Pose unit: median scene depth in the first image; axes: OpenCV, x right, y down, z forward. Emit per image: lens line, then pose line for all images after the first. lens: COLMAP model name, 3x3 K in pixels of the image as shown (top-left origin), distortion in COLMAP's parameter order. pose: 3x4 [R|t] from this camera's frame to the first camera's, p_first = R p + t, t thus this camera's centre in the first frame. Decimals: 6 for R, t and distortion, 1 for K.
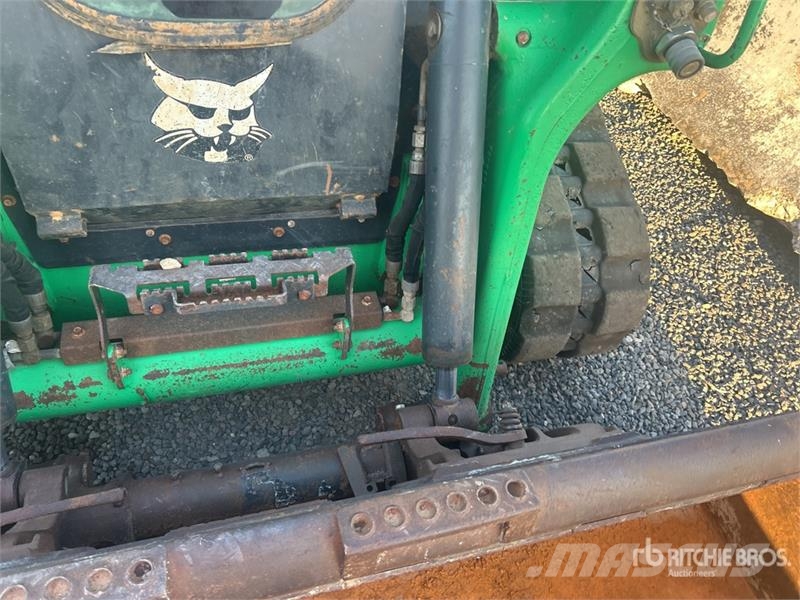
lens RADIAL K [[610.2, 0, 400.0], [0, 610.2, 300.0], [0, 0, 1]] dist [0.064619, -0.083788]
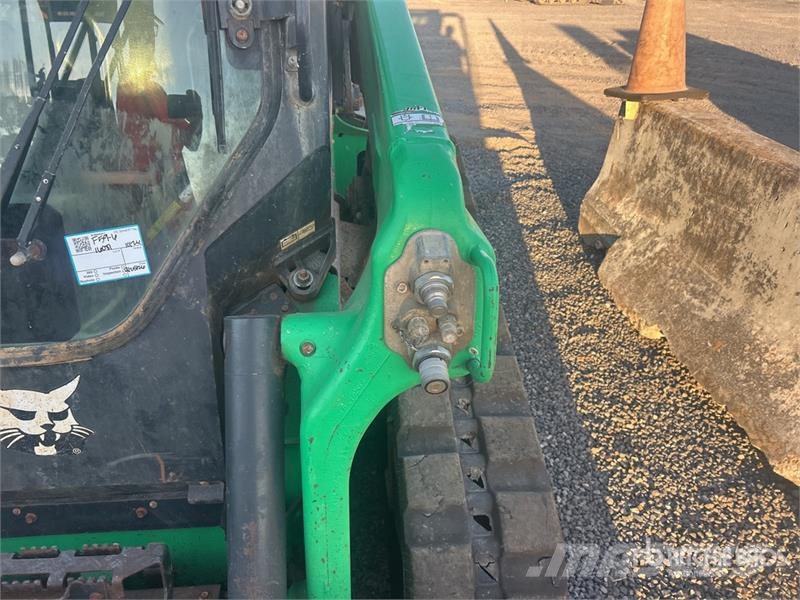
lens RADIAL K [[610.2, 0, 400.0], [0, 610.2, 300.0], [0, 0, 1]] dist [0.064619, -0.083788]
pose [[0.976289, -0.019417, -0.215599, 0.267743], [-0.053305, 0.943737, -0.326373, -0.080094], [0.209806, 0.330127, 0.920325, 0.024620]]
